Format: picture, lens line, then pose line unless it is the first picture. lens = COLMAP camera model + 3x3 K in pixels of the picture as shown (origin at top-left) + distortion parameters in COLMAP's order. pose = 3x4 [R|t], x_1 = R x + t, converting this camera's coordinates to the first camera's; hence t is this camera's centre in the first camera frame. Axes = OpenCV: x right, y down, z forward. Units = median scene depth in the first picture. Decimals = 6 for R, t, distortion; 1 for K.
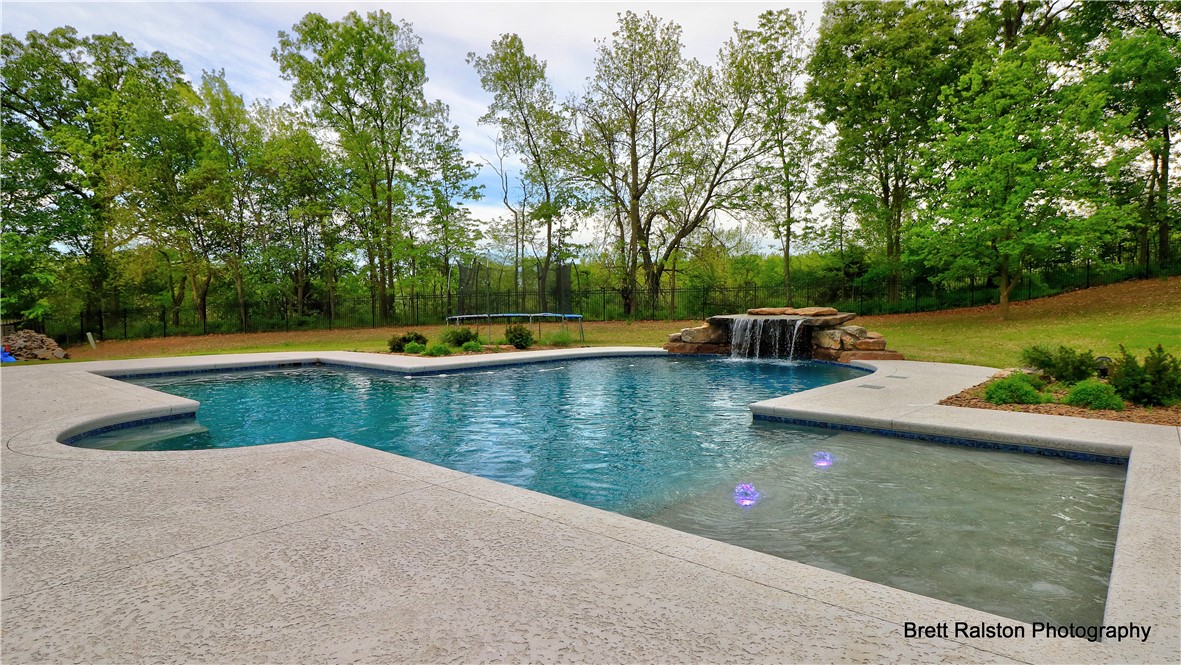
lens RADIAL K [[668.5, 0, 591.4], [0, 668.5, 331.9], [0, 0, 1]] dist [0.001290, -0.000190]
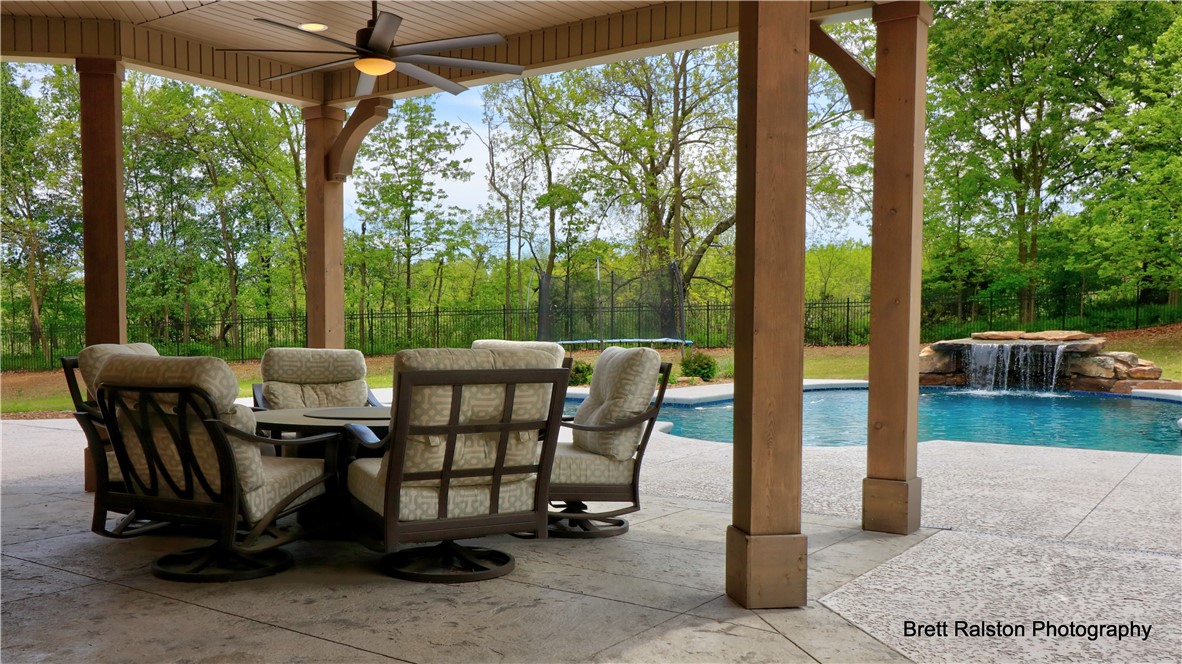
lens RADIAL K [[997.3, 0, 590.7], [0, 997.3, 332.1], [0, 0, 1]] dist [-0.001224, 0.001250]
pose [[0.998992, 0.000735, 0.044880, -0.325339], [0.000842, 0.999383, -0.035112, 0.009098], [-0.044878, 0.035114, 0.998375, -0.251208]]
